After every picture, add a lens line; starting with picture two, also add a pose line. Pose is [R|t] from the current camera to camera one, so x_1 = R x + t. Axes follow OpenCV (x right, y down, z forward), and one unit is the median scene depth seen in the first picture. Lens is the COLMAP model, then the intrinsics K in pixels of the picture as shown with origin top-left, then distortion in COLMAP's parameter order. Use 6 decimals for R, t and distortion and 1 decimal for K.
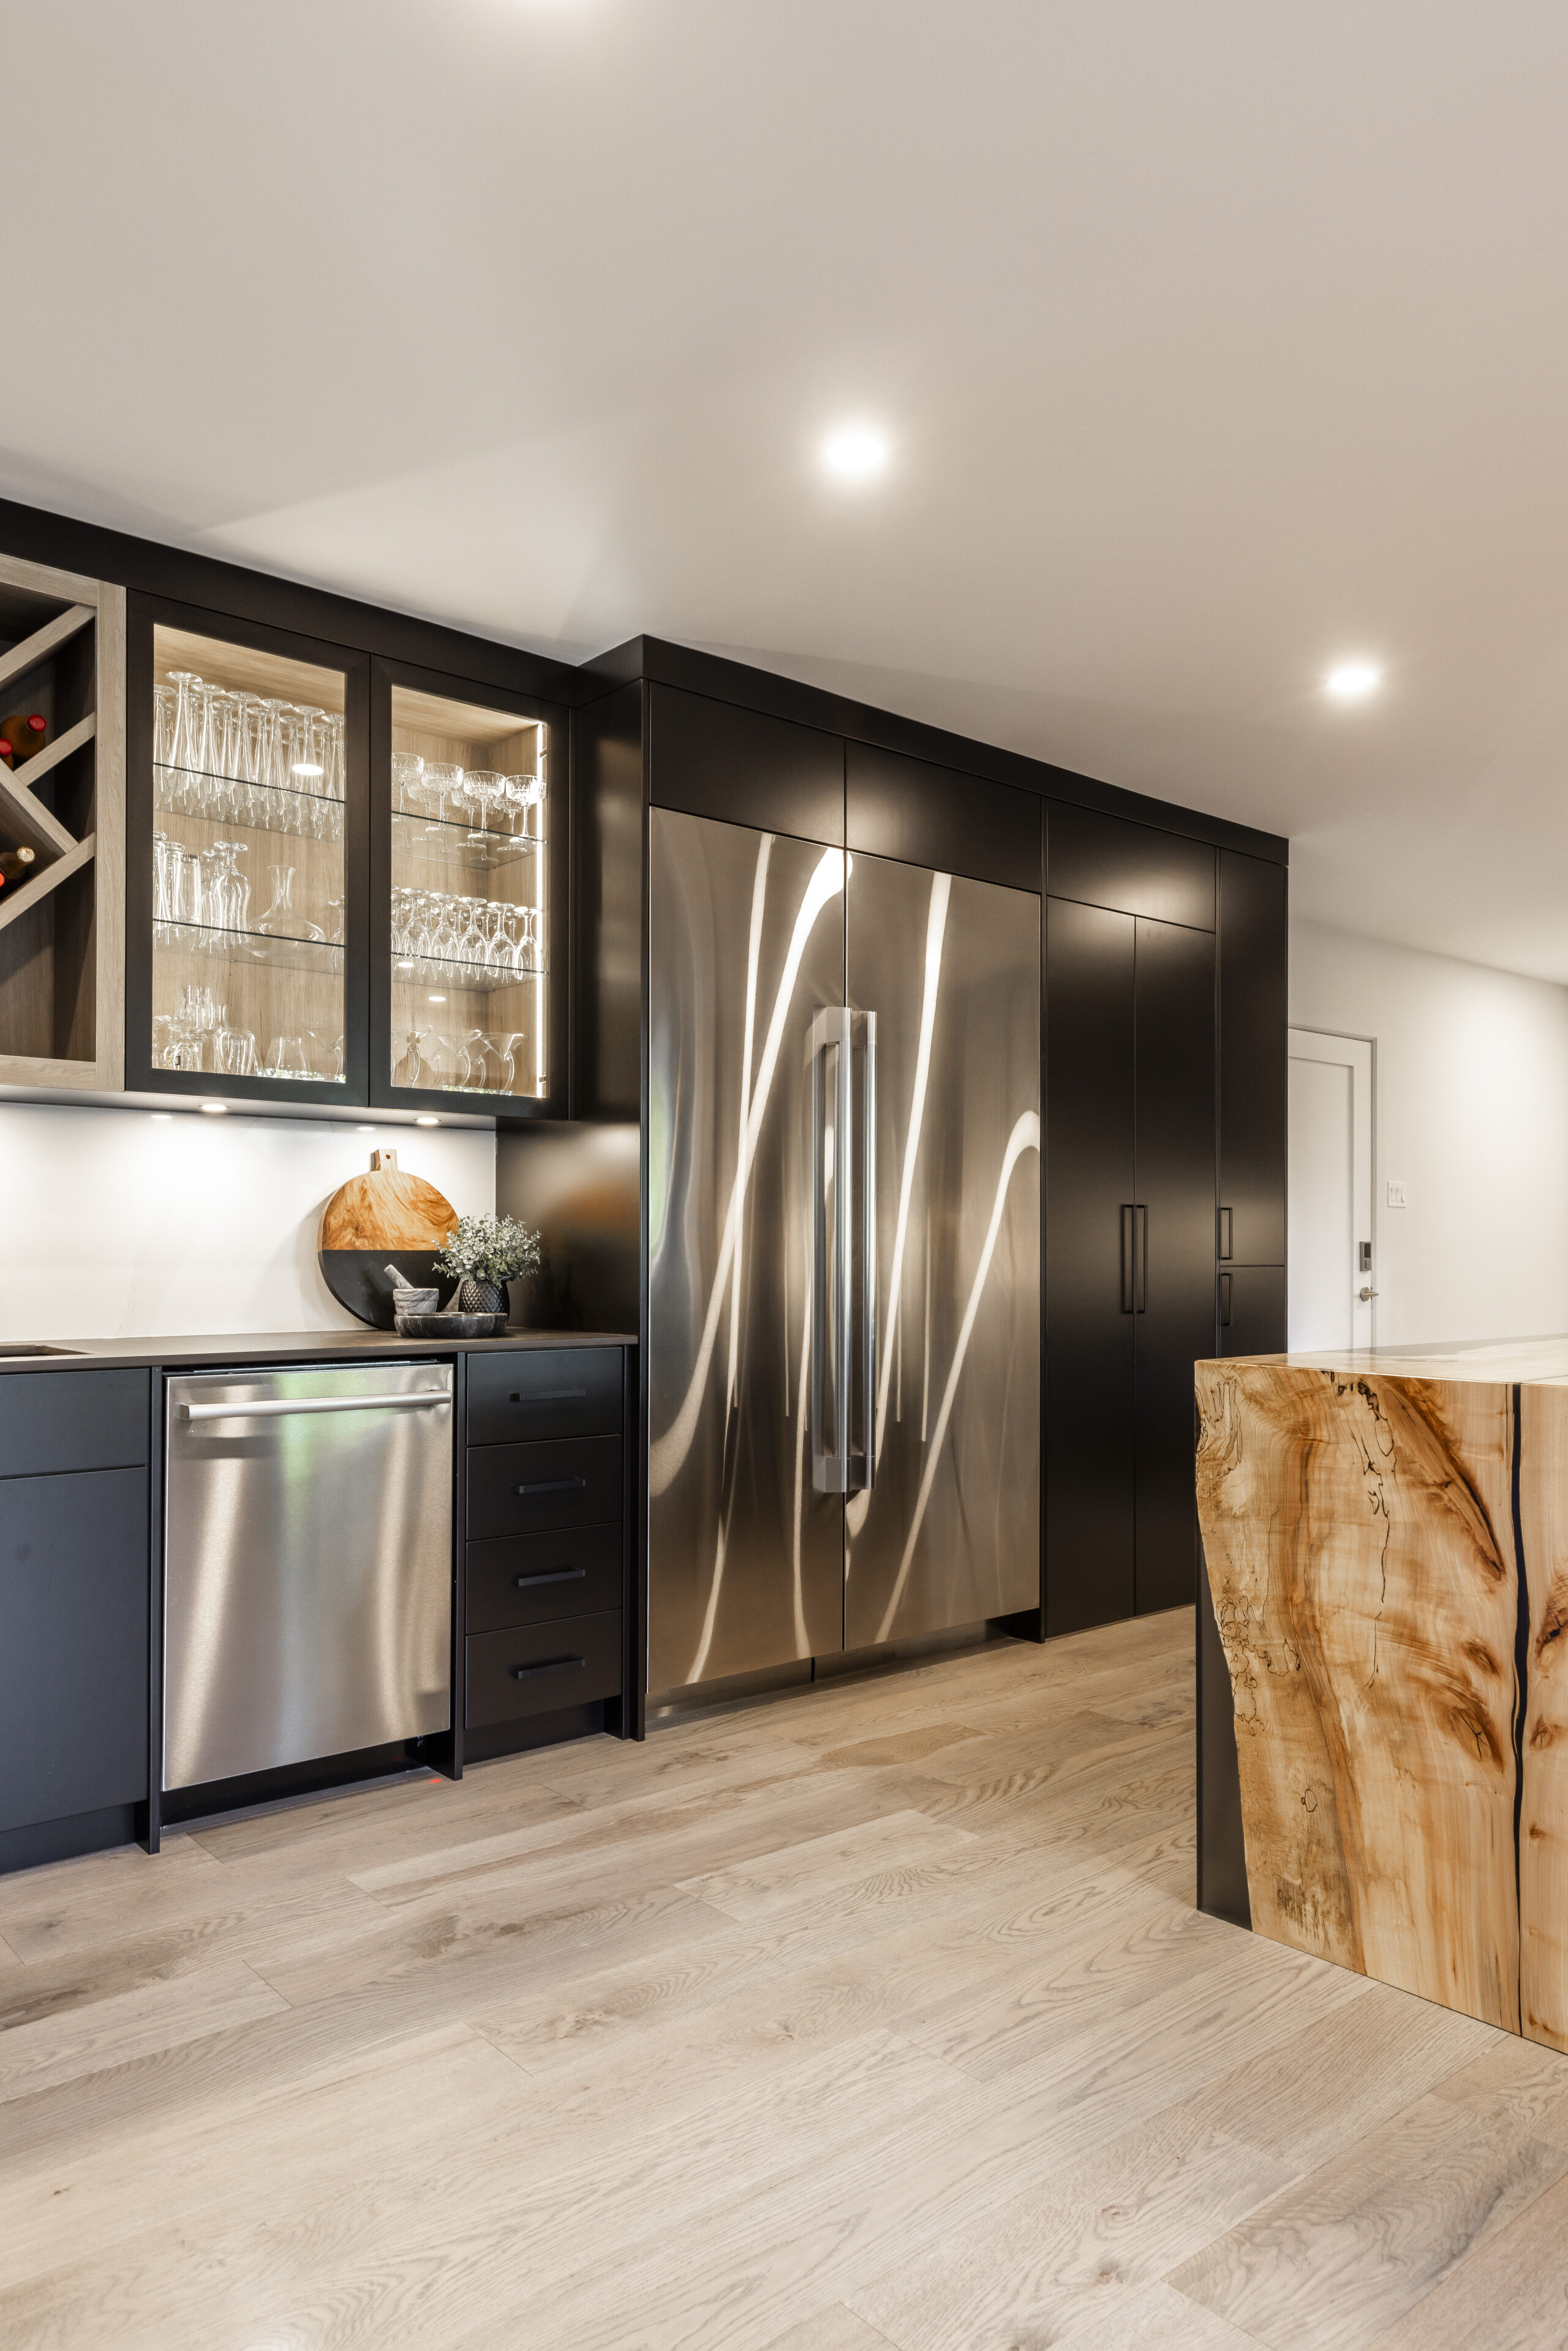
lens RADIAL K [[1677.1, 0, 784.0], [0, 1677.1, 1175.5], [0, 0, 1]] dist [0.000566, -0.000138]
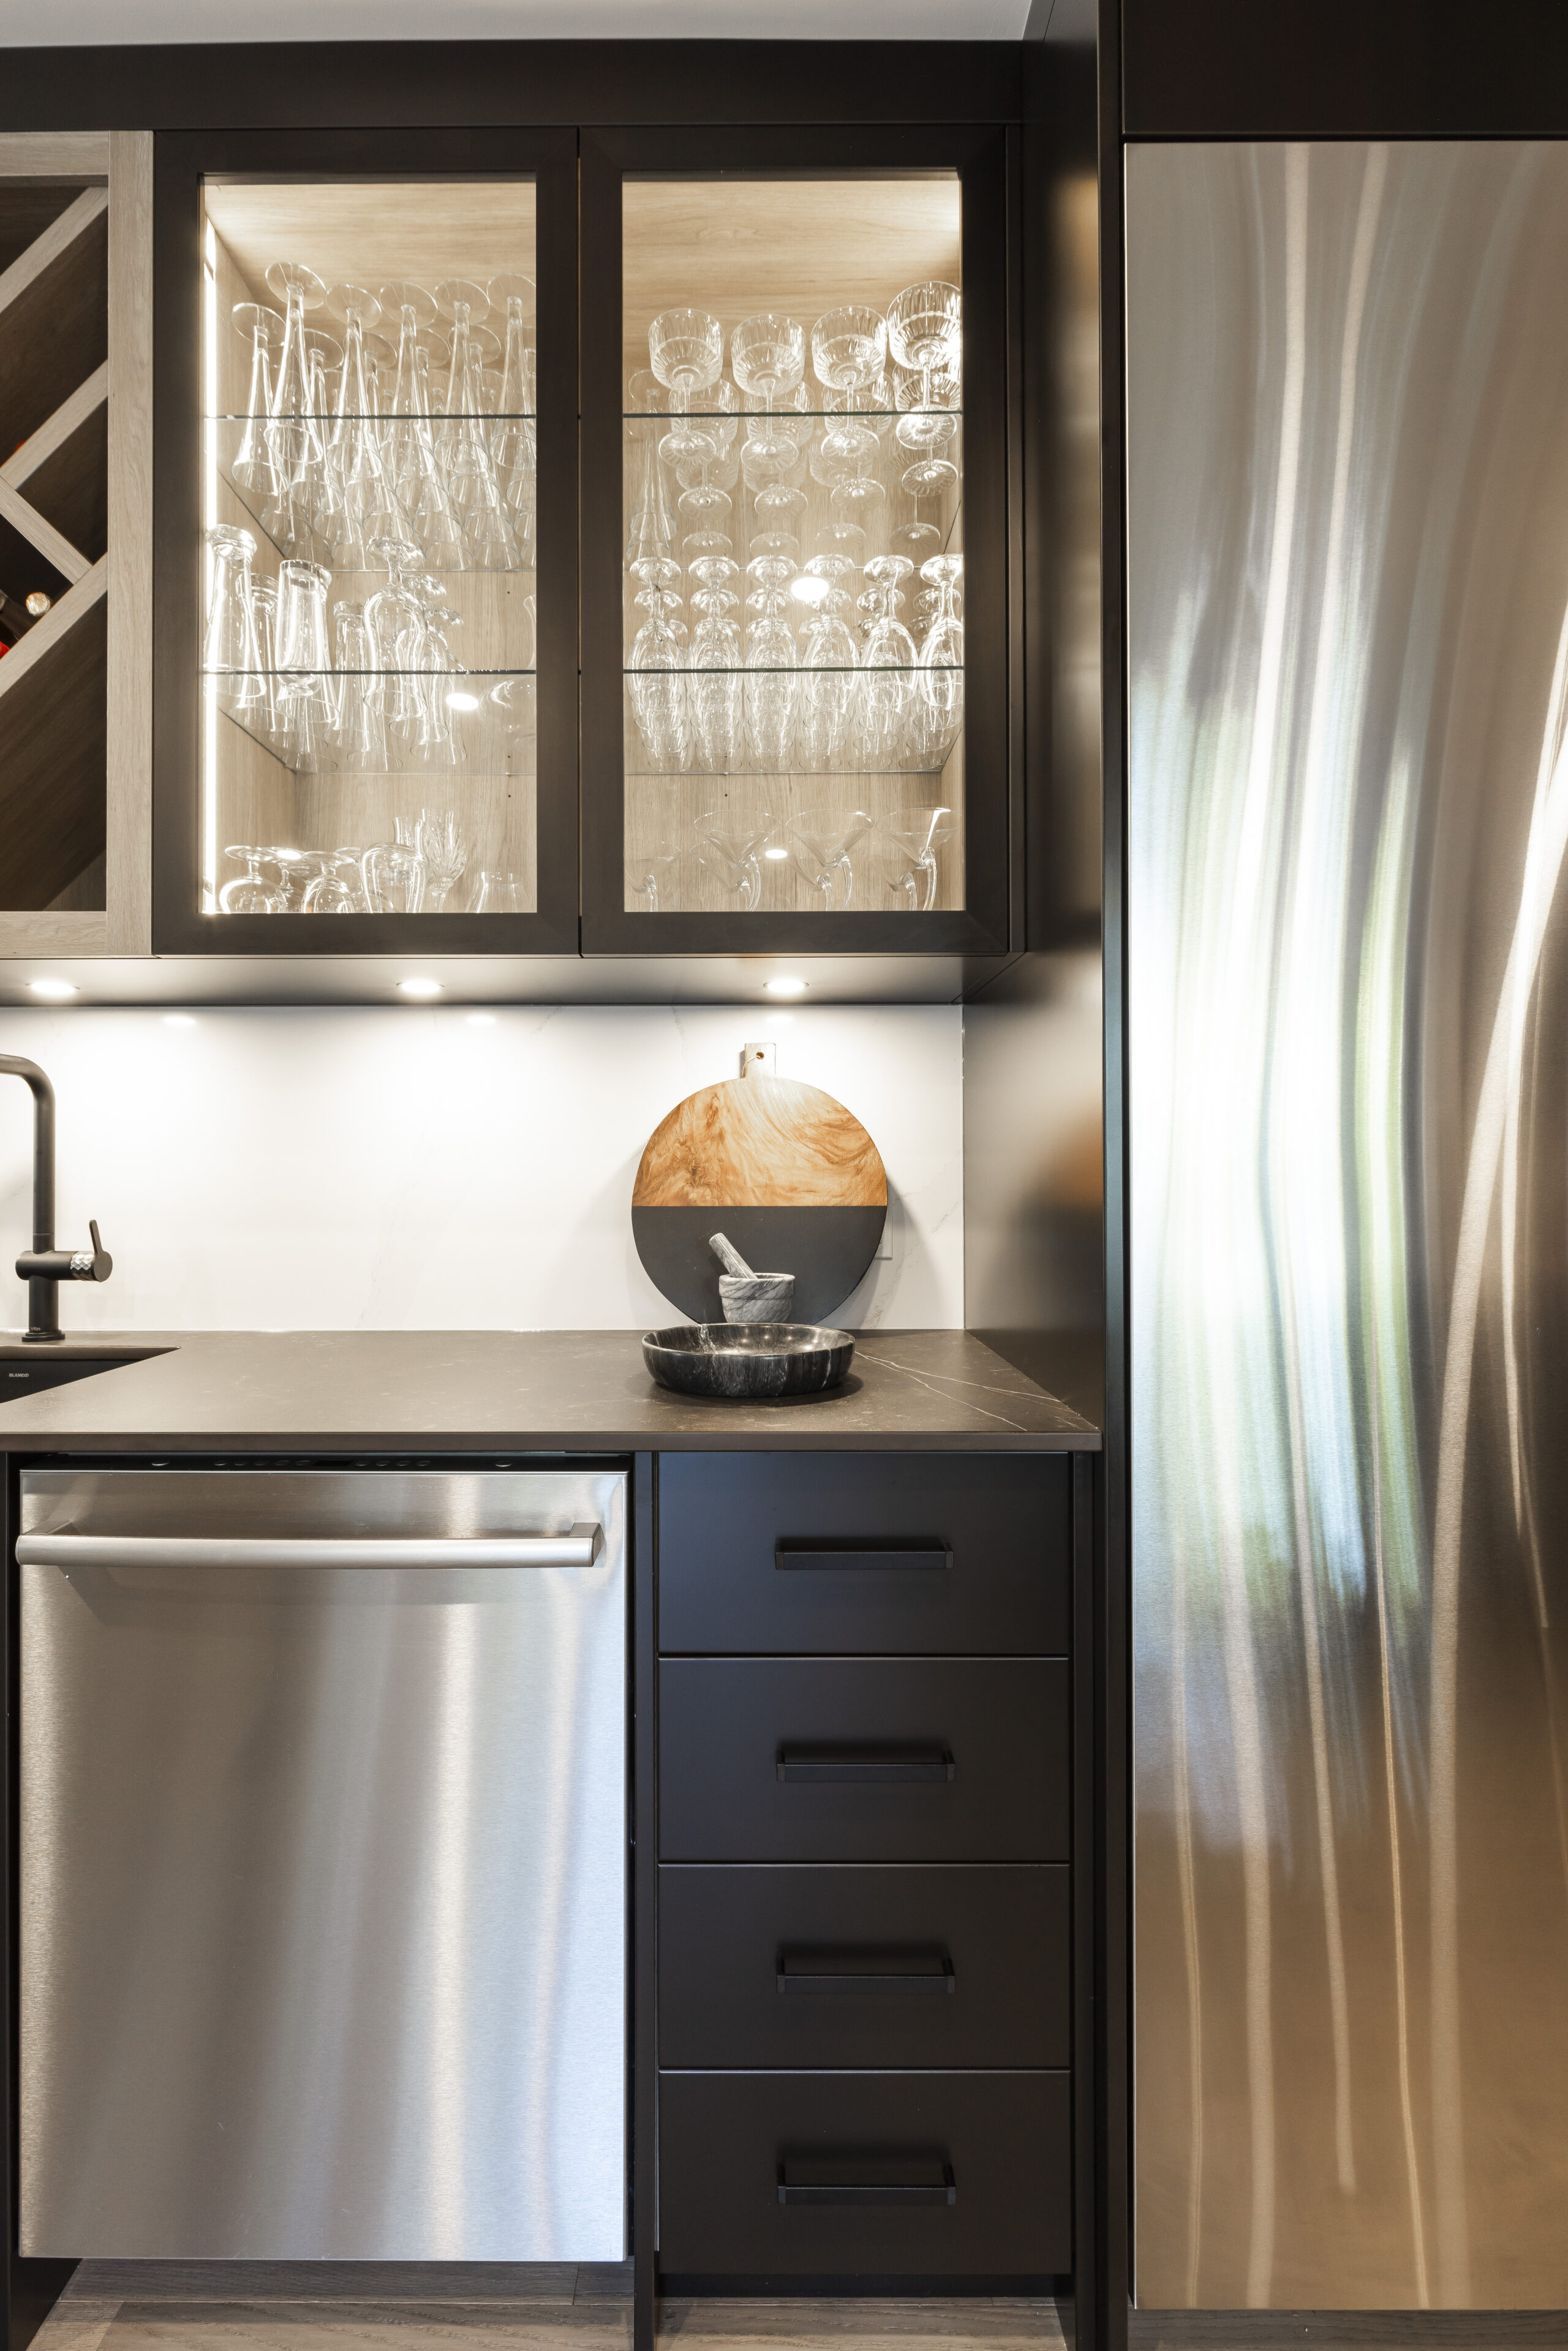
lens RADIAL K [[978.2, 0, 784.0], [0, 978.2, 1175.5], [0, 0, 1]] dist [-0.057819, 0.035413]
pose [[0.736762, -0.002720, -0.676147, 0.015949], [0.031775, 0.999026, 0.030604, 0.023390], [0.675406, -0.044033, 0.736131, 0.763849]]
